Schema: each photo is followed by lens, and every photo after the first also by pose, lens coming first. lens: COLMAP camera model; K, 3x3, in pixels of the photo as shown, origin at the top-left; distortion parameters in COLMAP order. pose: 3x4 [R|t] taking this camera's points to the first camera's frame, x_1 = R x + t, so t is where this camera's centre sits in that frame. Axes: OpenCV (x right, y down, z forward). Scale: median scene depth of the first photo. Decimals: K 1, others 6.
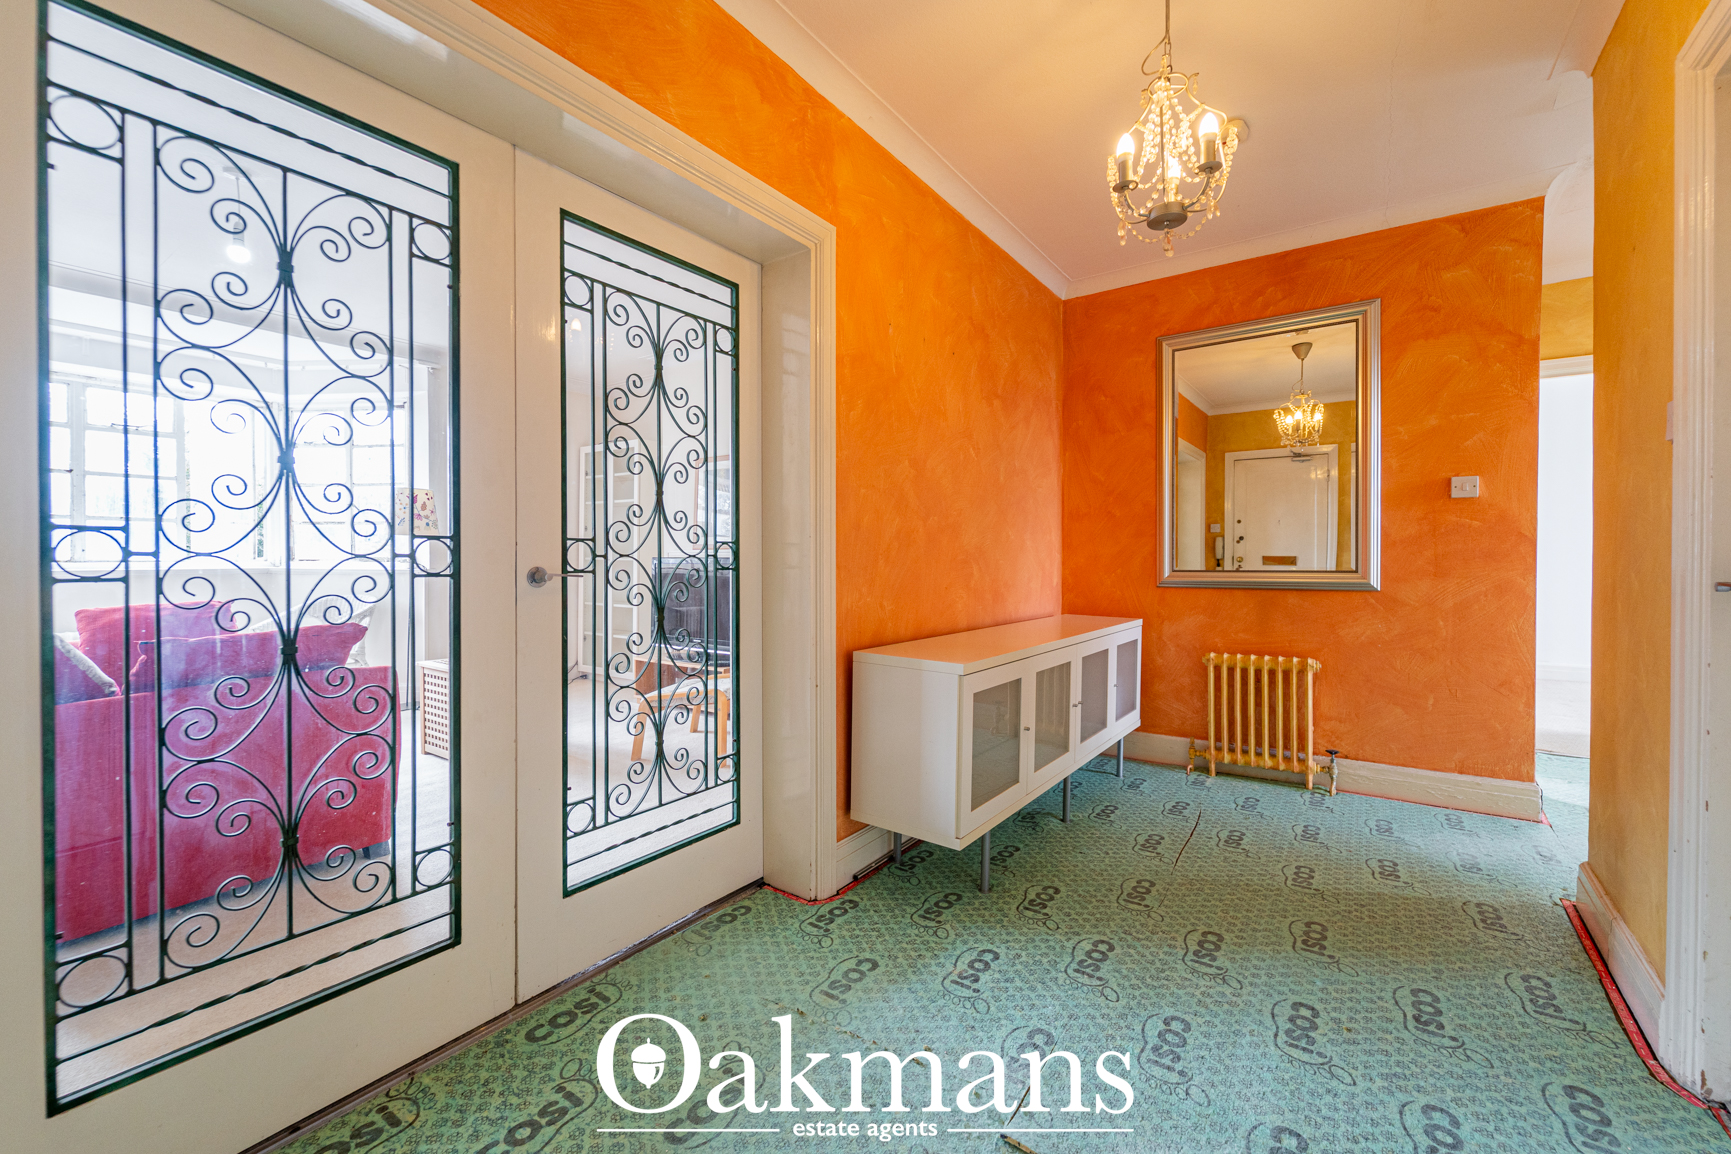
lens RADIAL K [[705.7, 0, 861.0], [0, 705.7, 568.1], [0, 0, 1]] dist [0.004588, -0.002722]
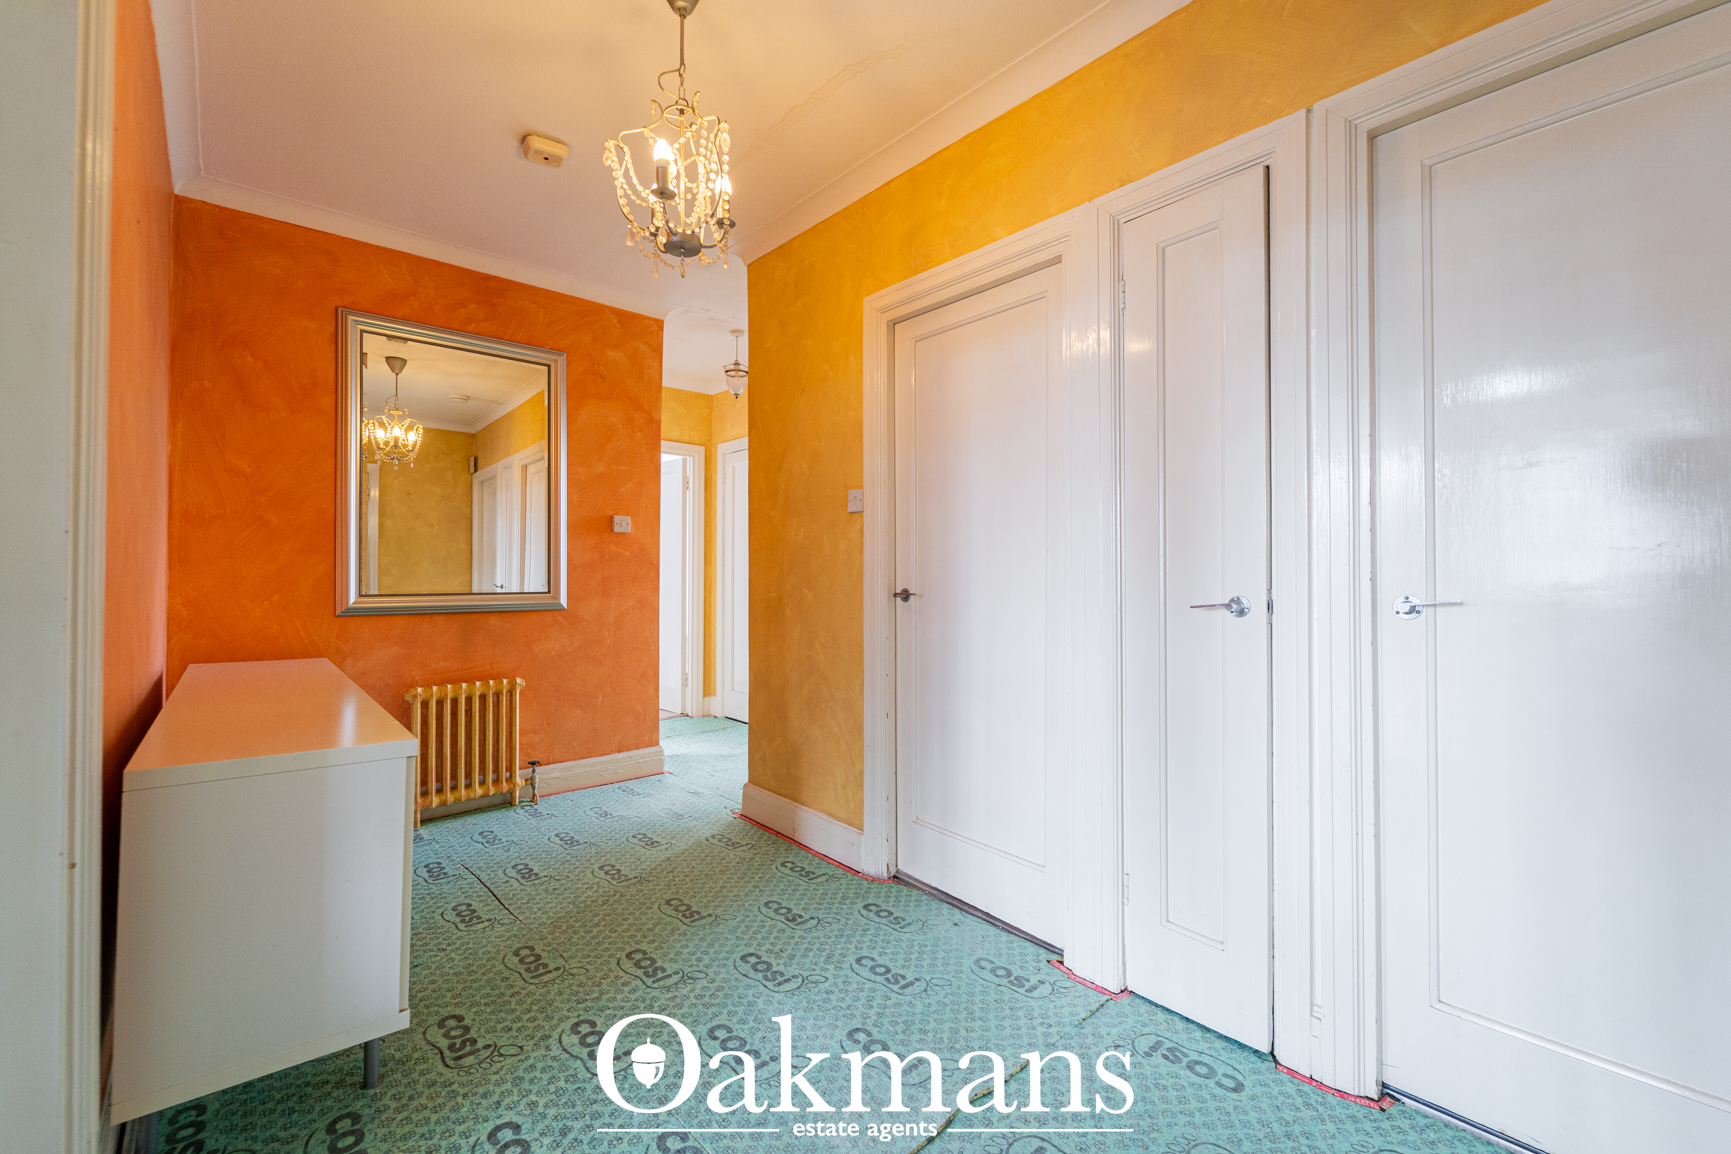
lens RADIAL K [[705.7, 0, 858.1], [0, 705.7, 571.6], [0, 0, 1]] dist [0.004588, -0.002722]
pose [[0.232805, 0.011571, 0.972455, -0.265802], [0.014411, 0.999778, -0.015346, -0.004250], [-0.972417, 0.017587, 0.232587, 0.284351]]
